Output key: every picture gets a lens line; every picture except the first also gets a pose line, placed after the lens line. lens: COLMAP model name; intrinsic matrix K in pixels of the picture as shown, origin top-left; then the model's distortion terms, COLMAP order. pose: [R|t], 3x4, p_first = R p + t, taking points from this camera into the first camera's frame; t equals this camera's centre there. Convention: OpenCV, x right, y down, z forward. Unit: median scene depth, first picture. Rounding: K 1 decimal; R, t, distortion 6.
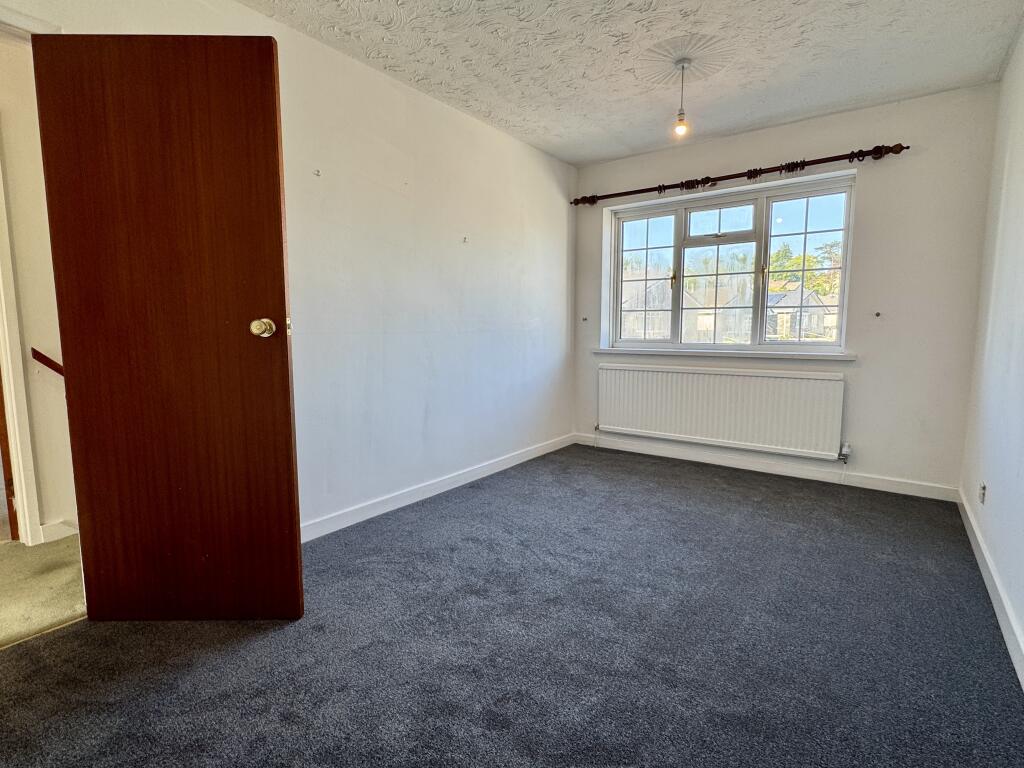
lens RADIAL K [[509.2, 0, 511.0], [0, 509.2, 384.0], [0, 0, 1]] dist [-0.002876, 0.000704]
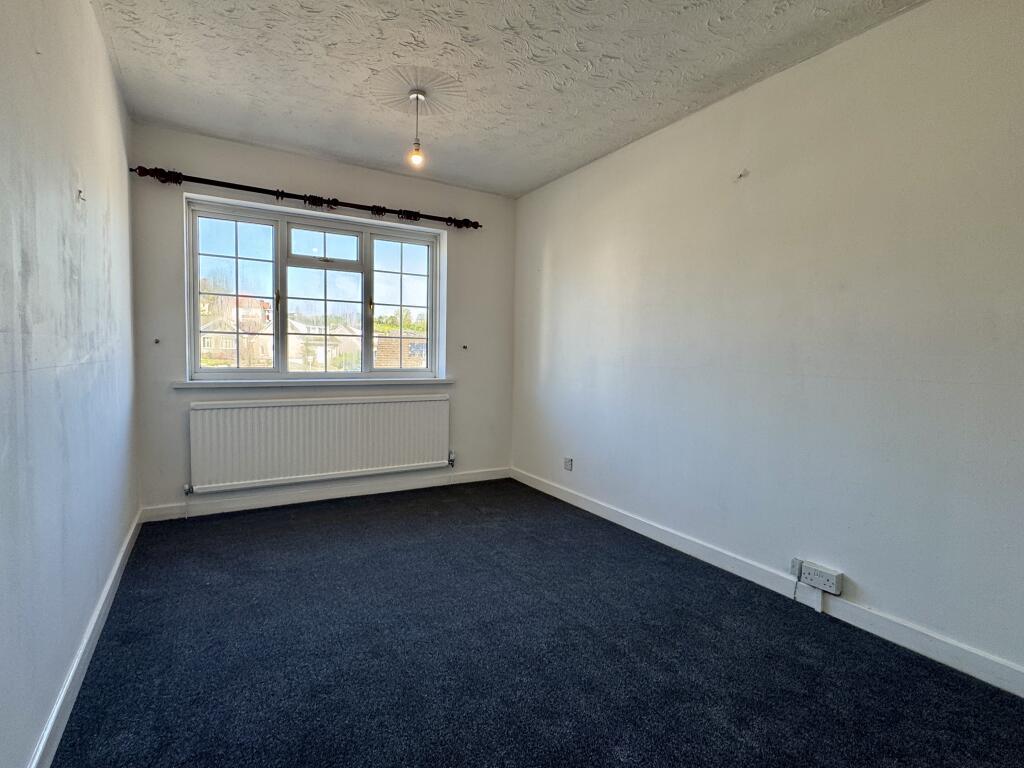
lens RADIAL K [[509.2, 0, 511.0], [0, 509.2, 384.0], [0, 0, 1]] dist [-0.002876, 0.000704]
pose [[0.386247, -0.047314, 0.921181, -0.348092], [0.084686, 0.996285, 0.015663, -0.043122], [-0.918500, 0.071962, 0.388818, 0.316898]]
